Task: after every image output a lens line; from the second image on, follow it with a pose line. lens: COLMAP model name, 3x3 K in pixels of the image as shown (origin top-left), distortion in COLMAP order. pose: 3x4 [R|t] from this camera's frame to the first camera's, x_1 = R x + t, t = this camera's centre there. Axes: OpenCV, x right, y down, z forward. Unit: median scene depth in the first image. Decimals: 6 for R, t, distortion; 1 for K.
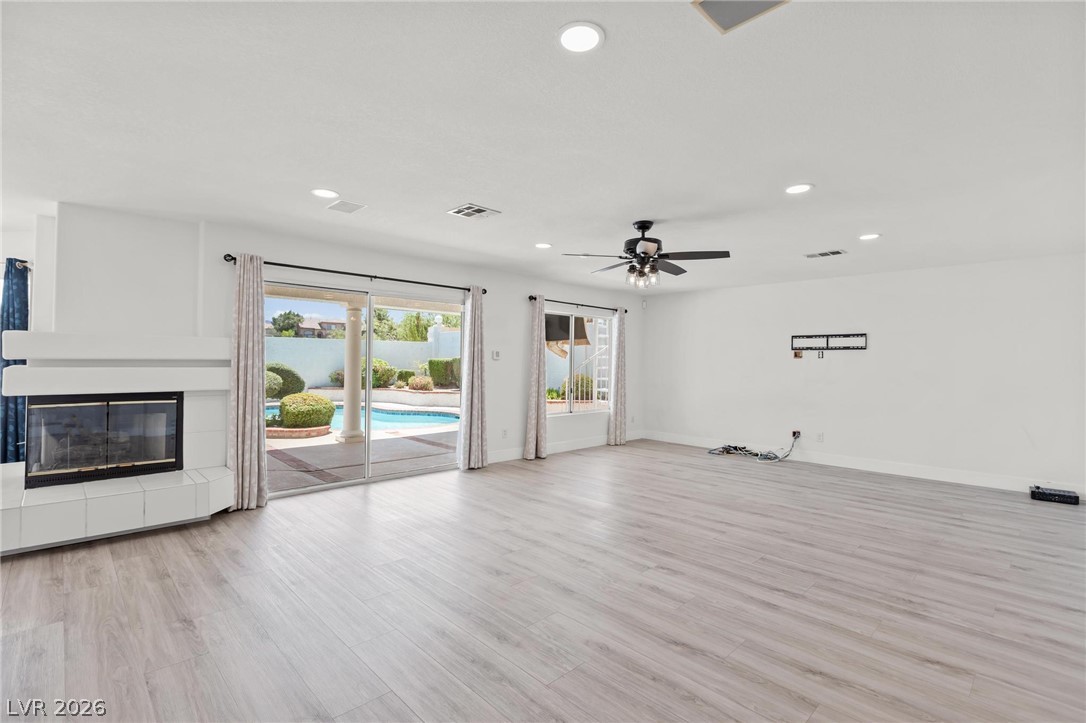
lens RADIAL K [[495.2, 0, 541.4], [0, 495.2, 361.5], [0, 0, 1]] dist [-0.011126, 0.000114]
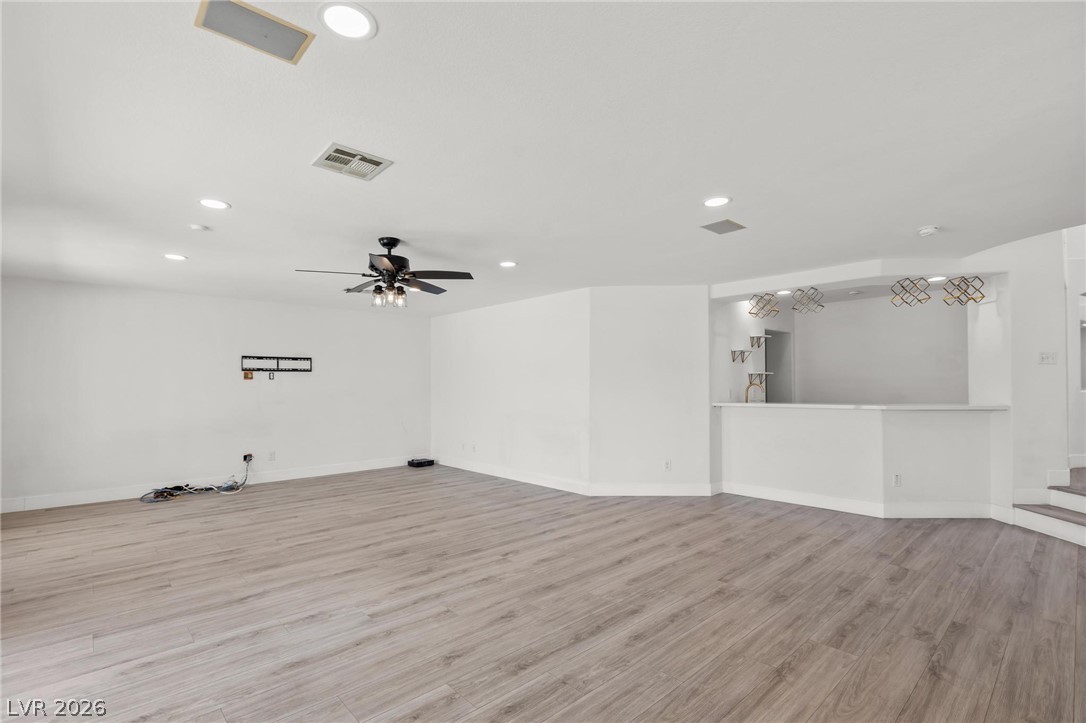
lens RADIAL K [[495.2, 0, 538.3], [0, 495.2, 367.3], [0, 0, 1]] dist [-0.011126, 0.000114]
pose [[0.042360, 0.022388, 0.998852, -0.737911], [0.007019, 0.999718, -0.022705, -0.007558], [-0.999078, 0.007973, 0.042191, 0.663970]]
